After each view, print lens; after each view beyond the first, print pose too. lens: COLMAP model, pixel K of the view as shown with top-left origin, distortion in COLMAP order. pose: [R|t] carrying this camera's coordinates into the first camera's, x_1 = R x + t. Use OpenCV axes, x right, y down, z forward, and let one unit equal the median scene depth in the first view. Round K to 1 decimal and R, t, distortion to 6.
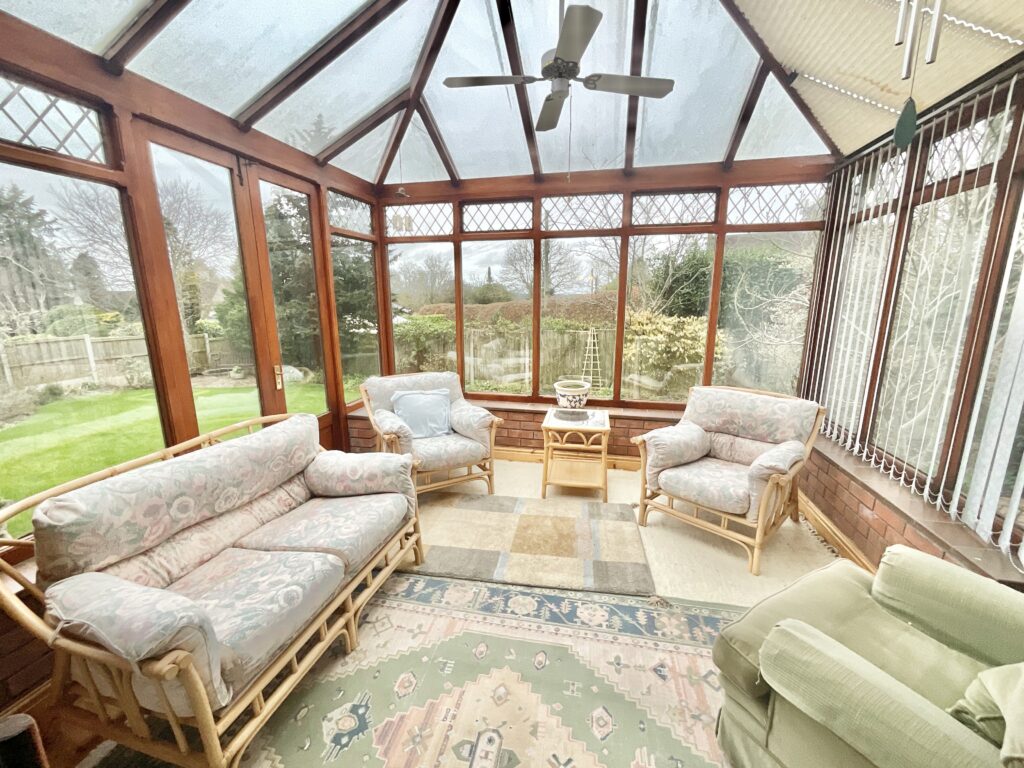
lens RADIAL K [[415.8, 0, 512.1], [0, 415.8, 385.7], [0, 0, 1]] dist [-0.002942, 0.000074]
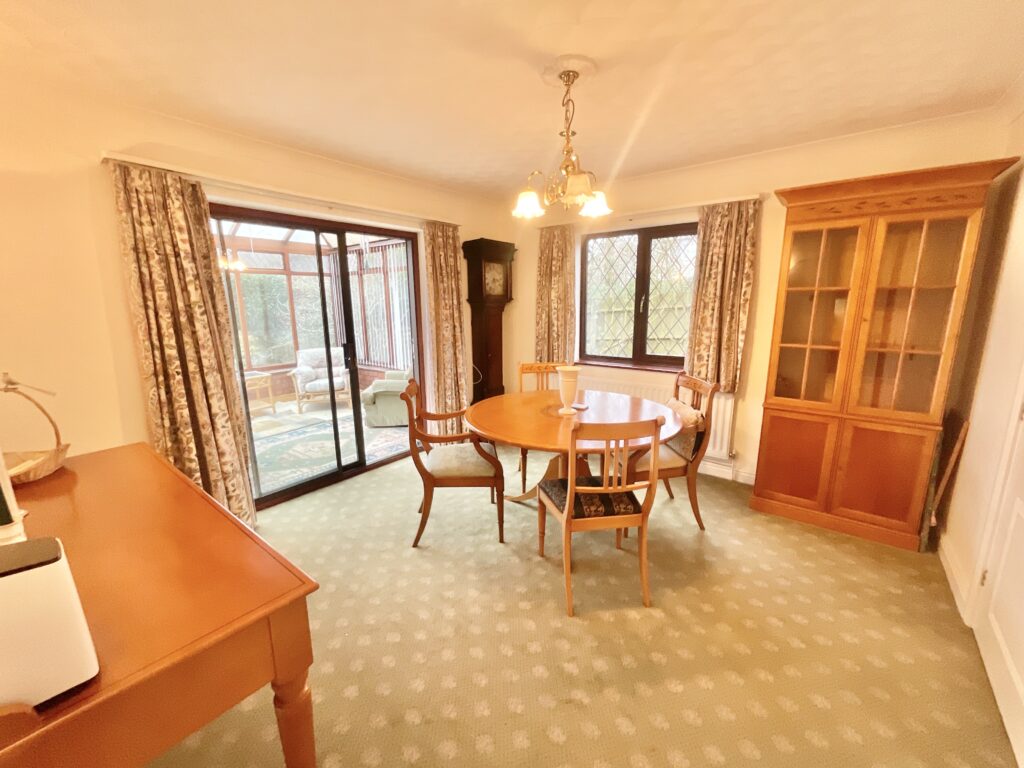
lens RADIAL K [[415.8, 0, 513.1], [0, 415.8, 386.3], [0, 0, 1]] dist [-0.002942, 0.000074]
pose [[0.418388, -0.179317, 0.890392, -1.503585], [0.189753, 0.975942, 0.107382, 0.235605], [-0.888226, 0.124027, 0.442348, -1.273547]]
